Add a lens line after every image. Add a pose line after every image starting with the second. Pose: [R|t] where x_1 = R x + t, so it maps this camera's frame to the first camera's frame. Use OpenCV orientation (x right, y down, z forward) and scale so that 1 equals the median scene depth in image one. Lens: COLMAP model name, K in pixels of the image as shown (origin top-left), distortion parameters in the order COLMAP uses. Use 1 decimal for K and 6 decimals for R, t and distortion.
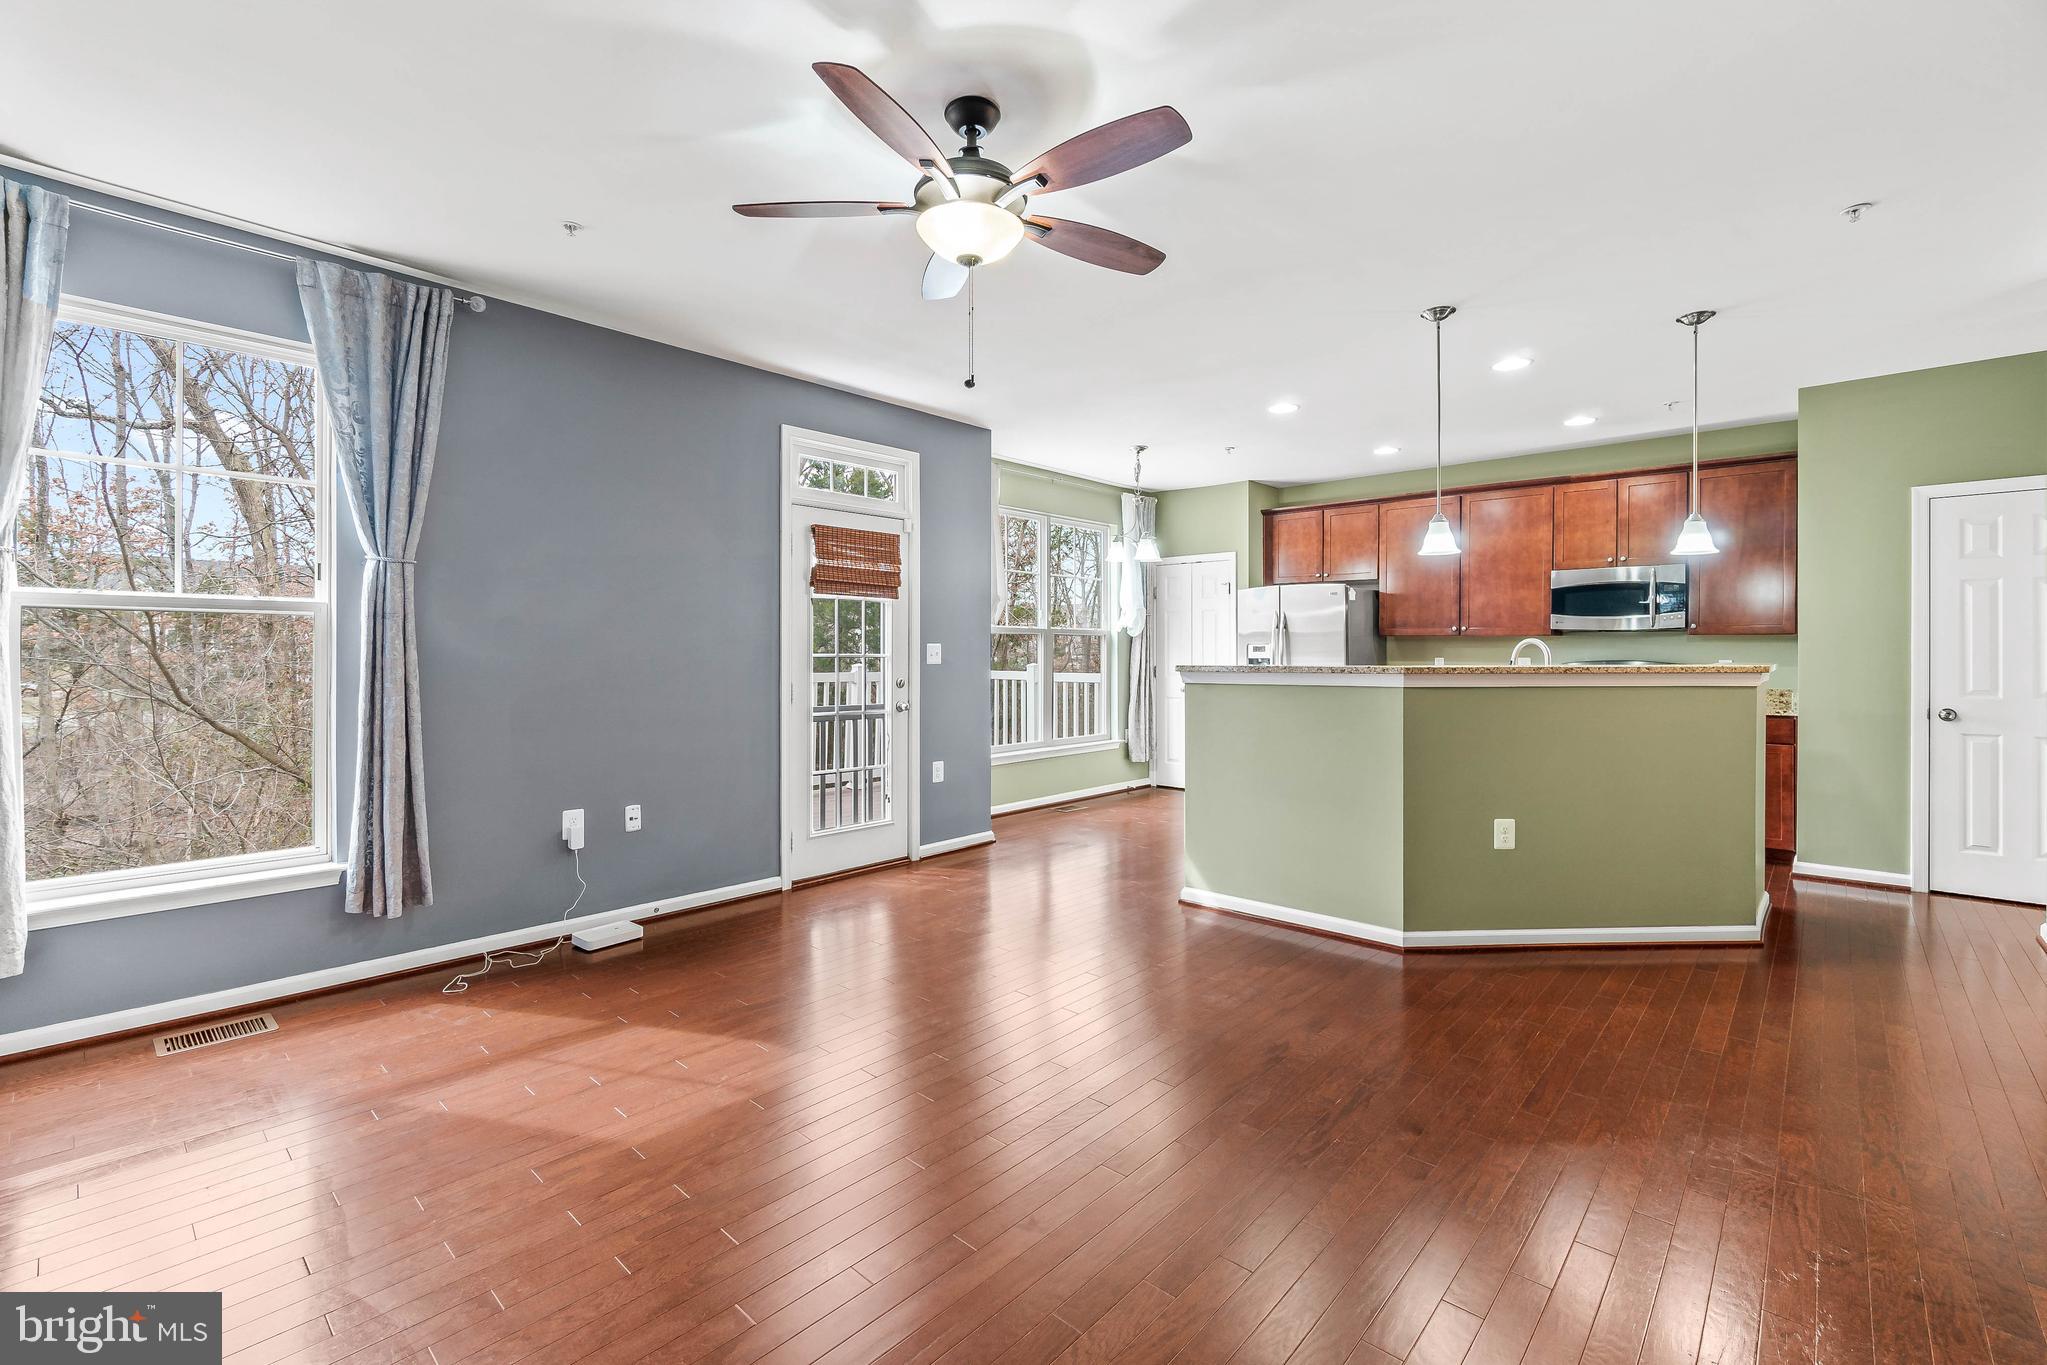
lens RADIAL K [[893.0, 0, 1007.9], [0, 893.0, 657.2], [0, 0, 1]] dist [-0.004921, -0.001013]
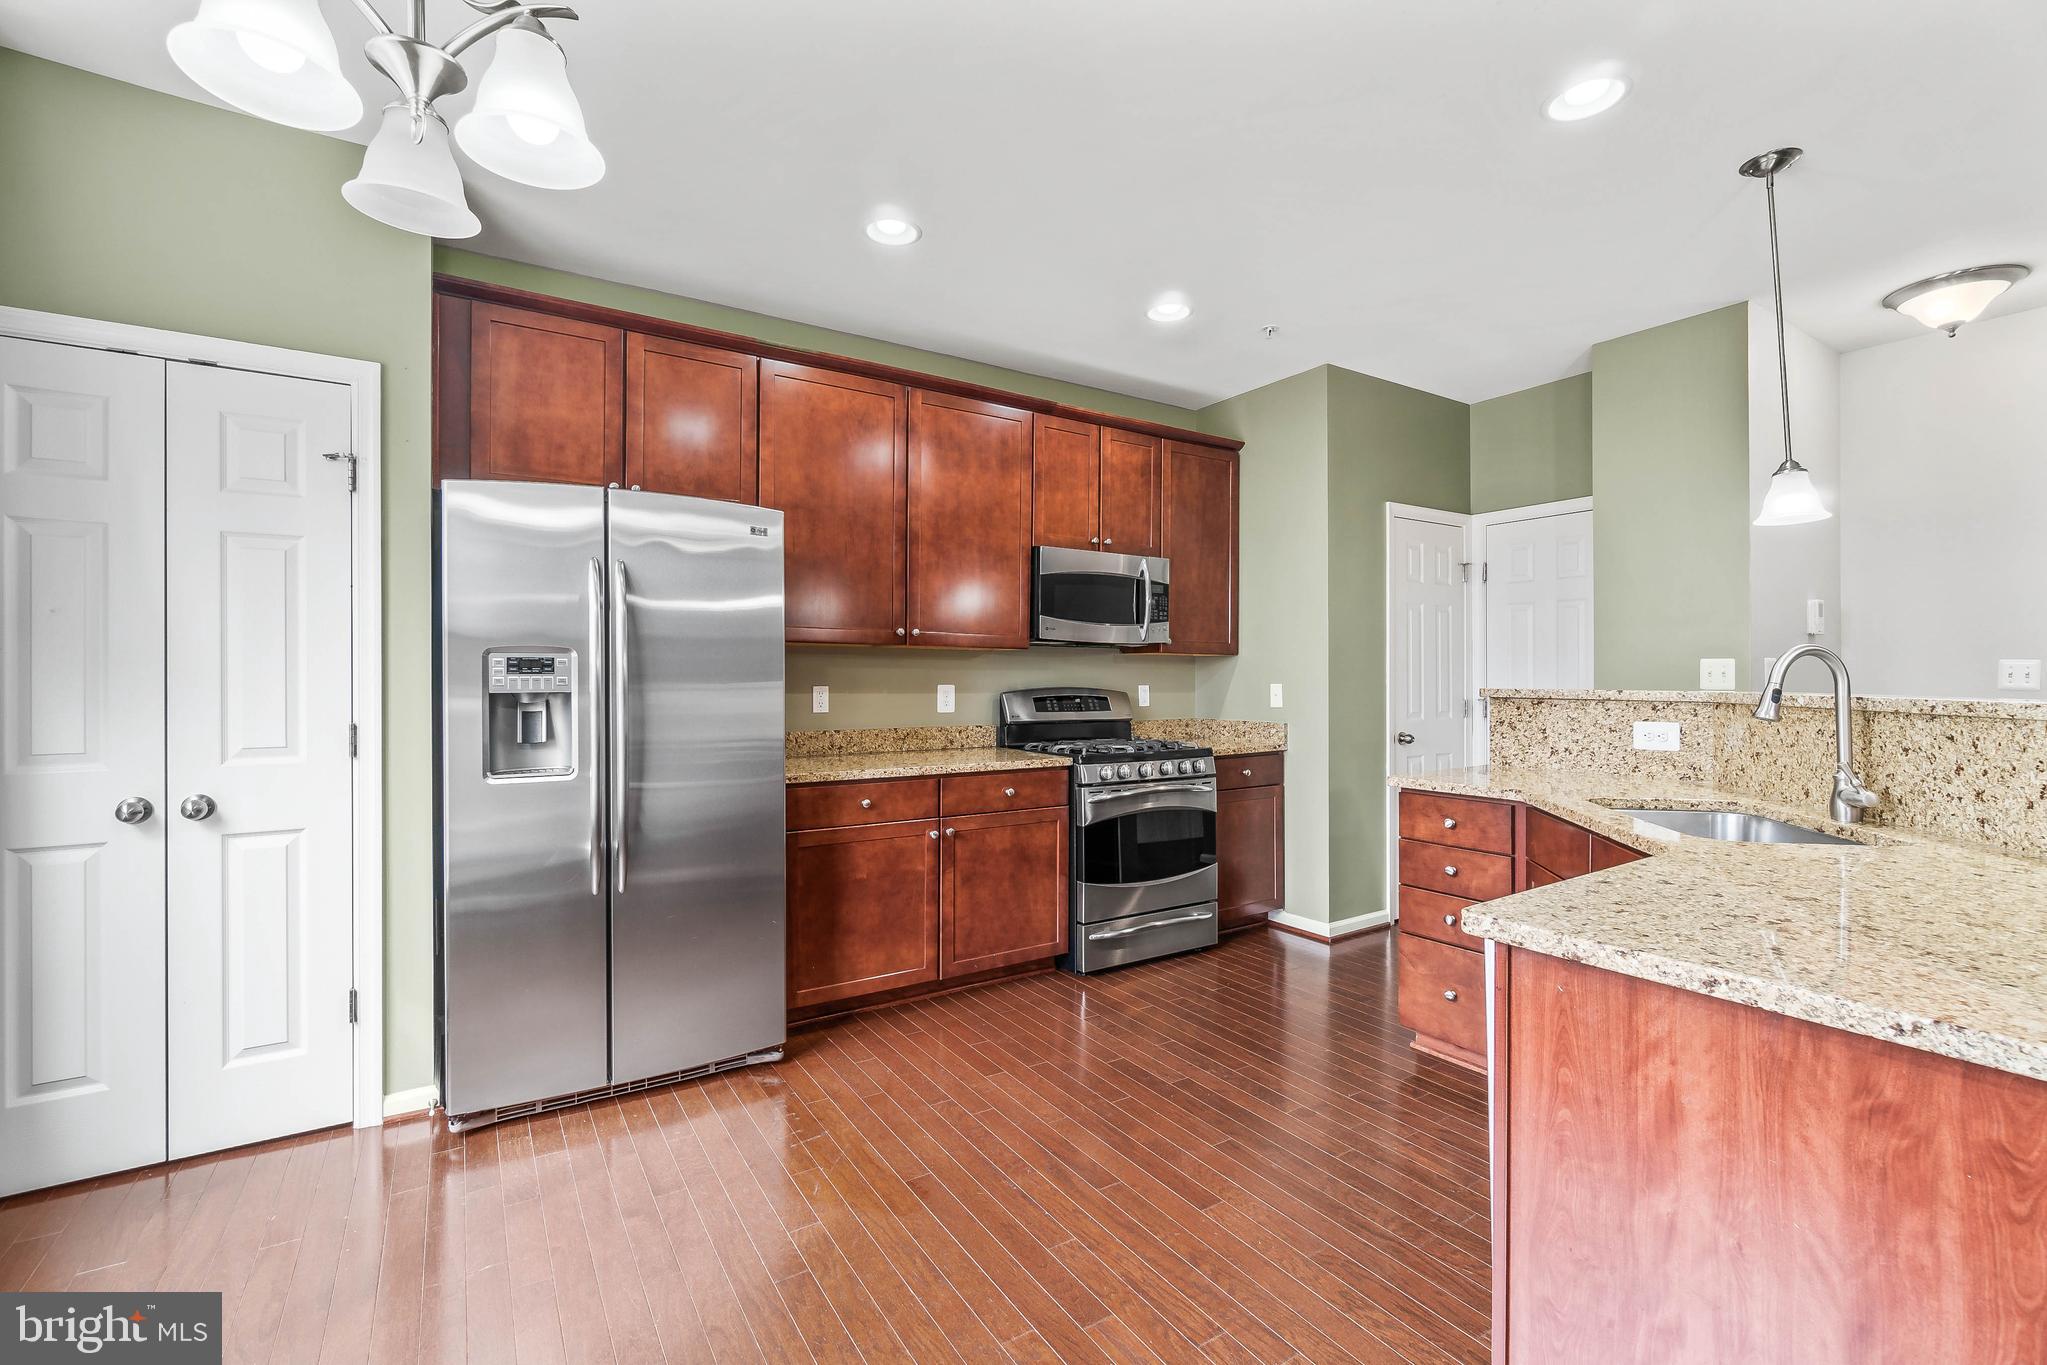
lens RADIAL K [[893.0, 0, 1025.3], [0, 893.0, 679.6], [0, 0, 1]] dist [-0.004921, -0.001013]
pose [[0.246953, -0.003105, 0.969022, -0.003961], [0.005252, 0.999984, 0.001866, -0.003846], [-0.969013, 0.004628, 0.246966, 0.885882]]
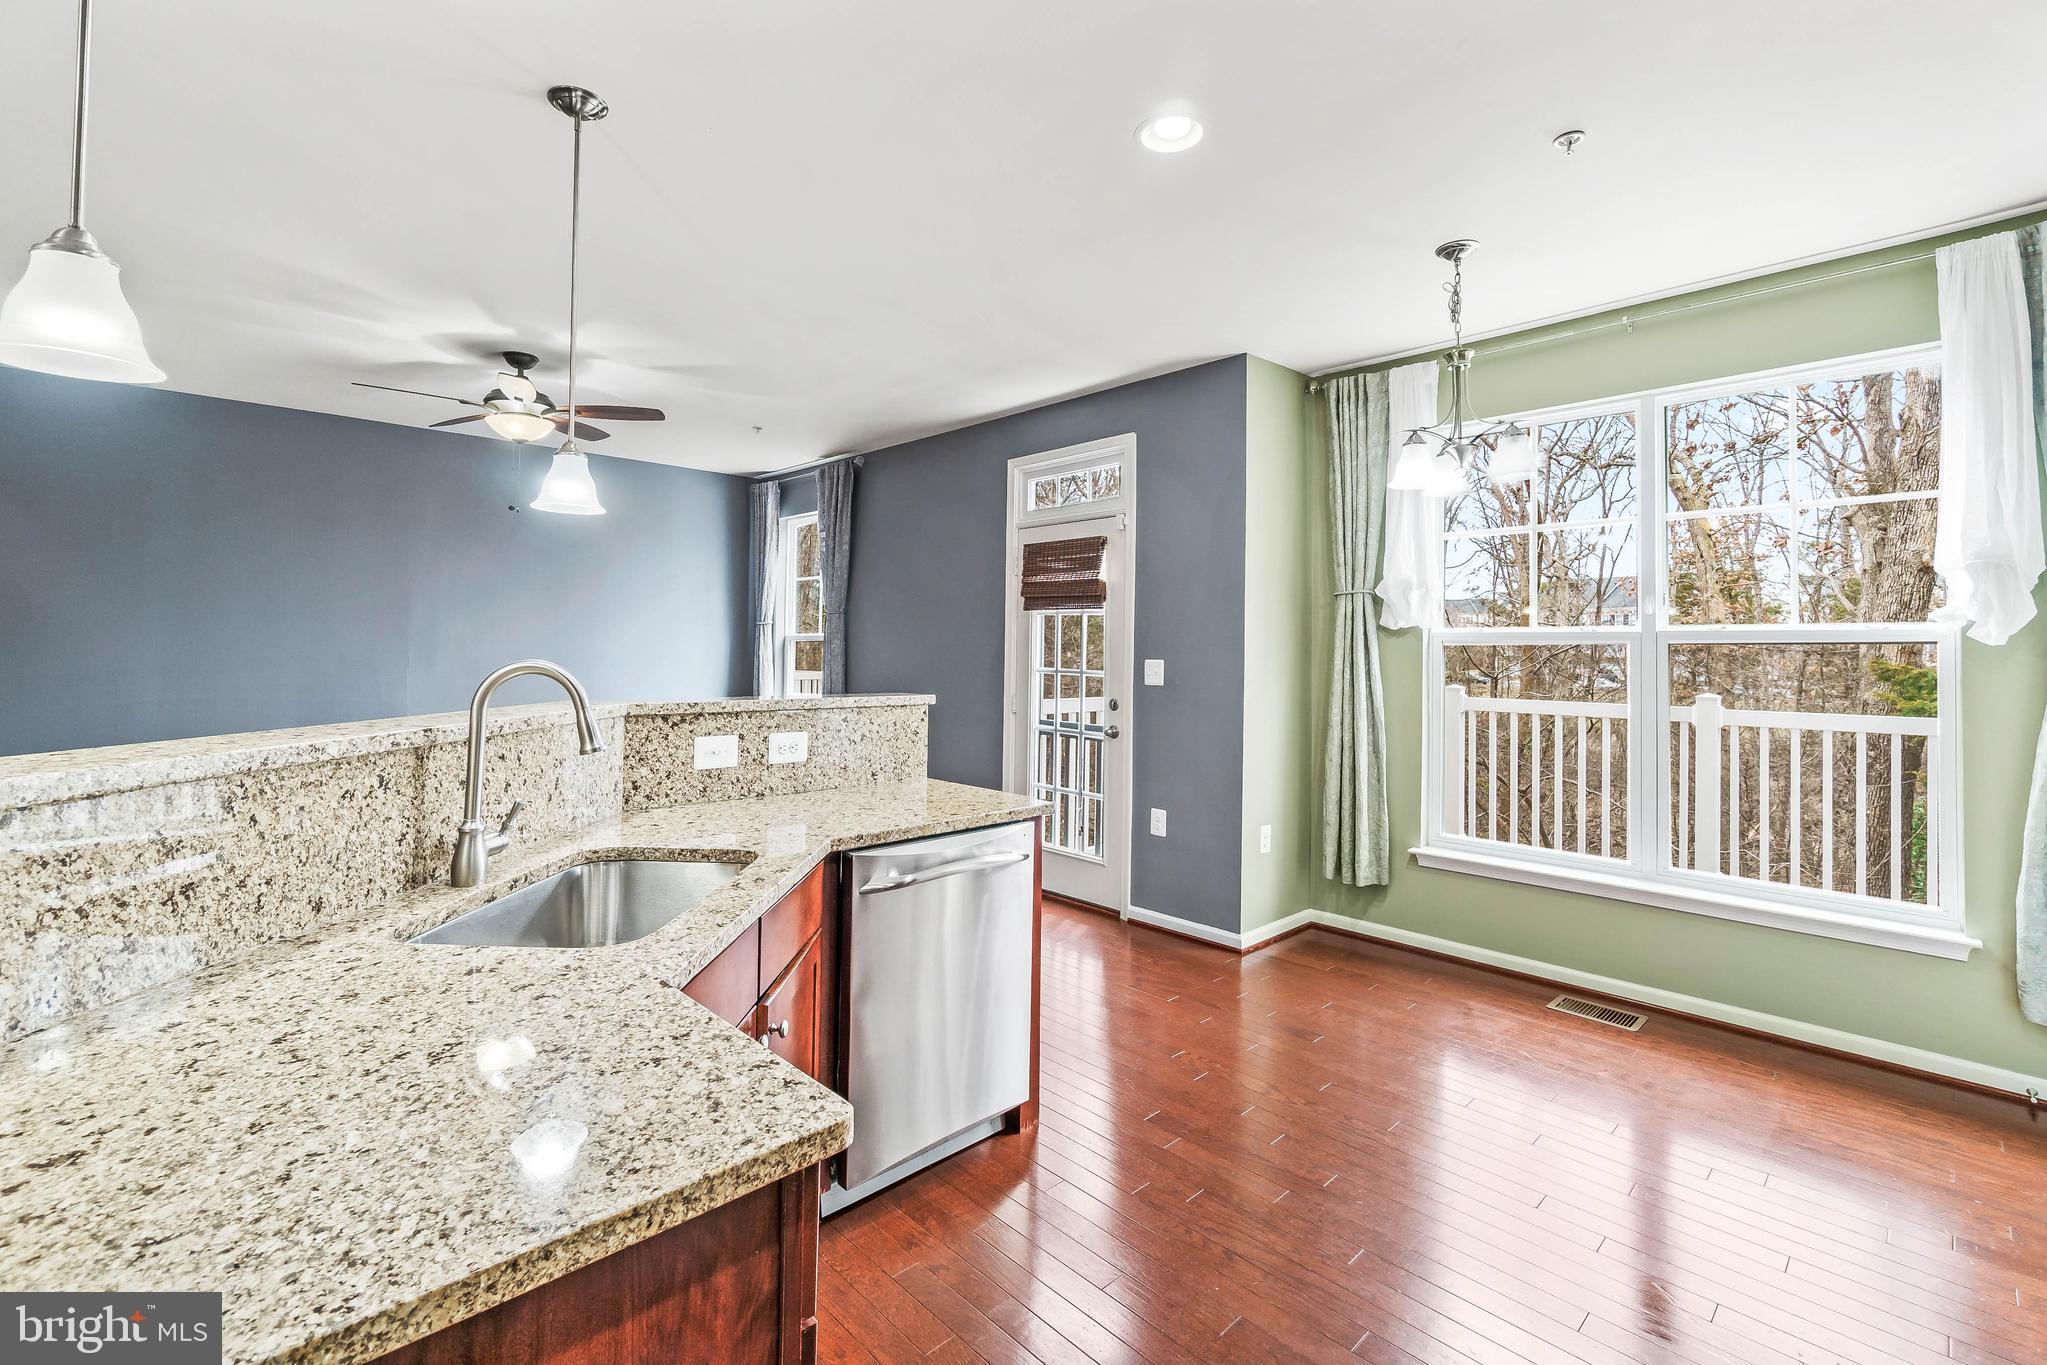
lens RADIAL K [[893.0, 0, 991.6], [0, 893.0, 619.4], [0, 0, 1]] dist [-0.004921, -0.001013]
pose [[-0.077779, -0.033362, -0.996412, 0.670401], [-0.016955, 0.999340, -0.032136, -0.021502], [0.996826, 0.014395, -0.078293, 0.843379]]
